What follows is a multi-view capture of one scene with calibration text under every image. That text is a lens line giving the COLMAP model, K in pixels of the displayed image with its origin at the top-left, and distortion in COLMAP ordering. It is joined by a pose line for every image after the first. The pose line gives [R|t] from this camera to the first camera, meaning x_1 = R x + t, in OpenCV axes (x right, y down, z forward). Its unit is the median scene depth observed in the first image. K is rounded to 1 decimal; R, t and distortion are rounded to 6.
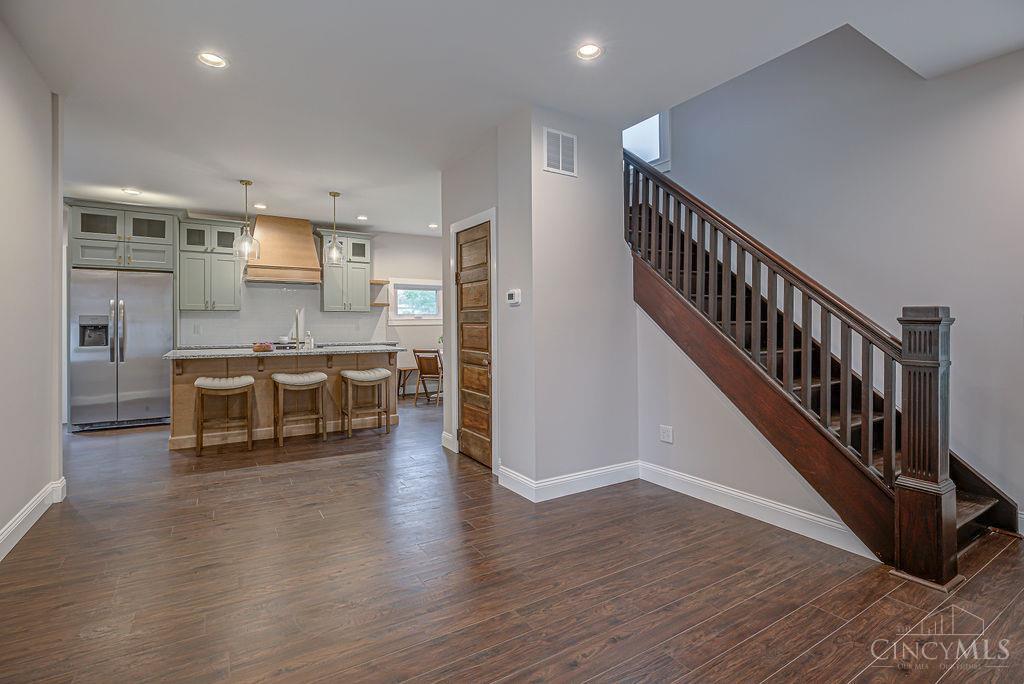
lens RADIAL K [[473.9, 0, 509.5], [0, 473.9, 336.9], [0, 0, 1]] dist [-0.002855, -0.000449]
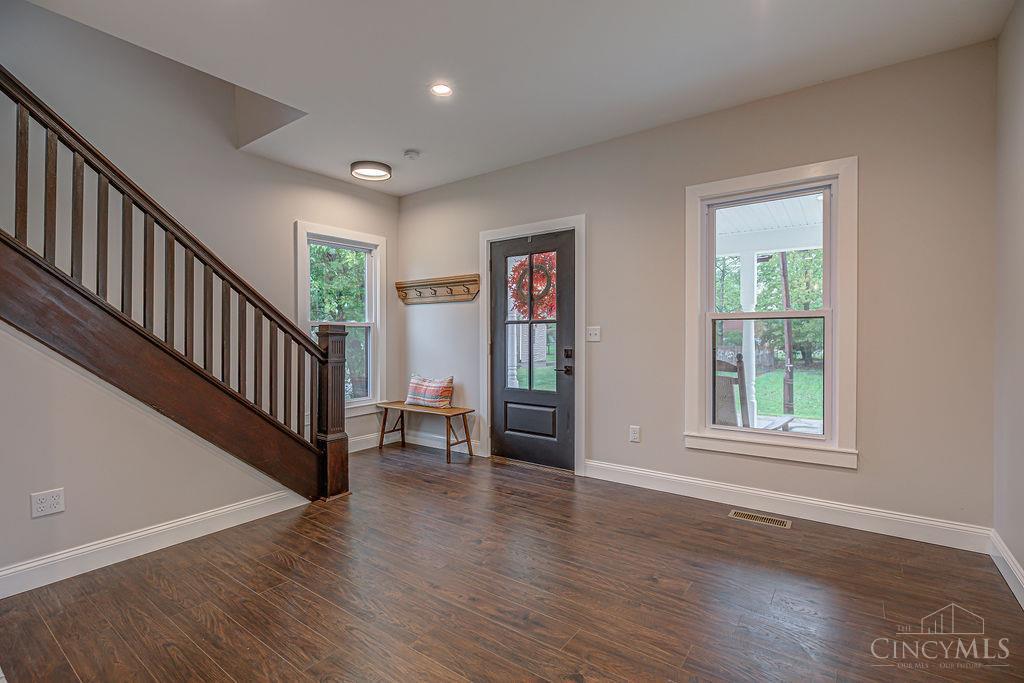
lens RADIAL K [[473.9, 0, 509.5], [0, 473.9, 336.4], [0, 0, 1]] dist [-0.002855, -0.000449]
pose [[-0.366646, 0.003714, 0.930353, -0.766108], [0.026550, 0.999627, 0.006472, -0.018301], [-0.929982, 0.027074, -0.366608, 0.949110]]
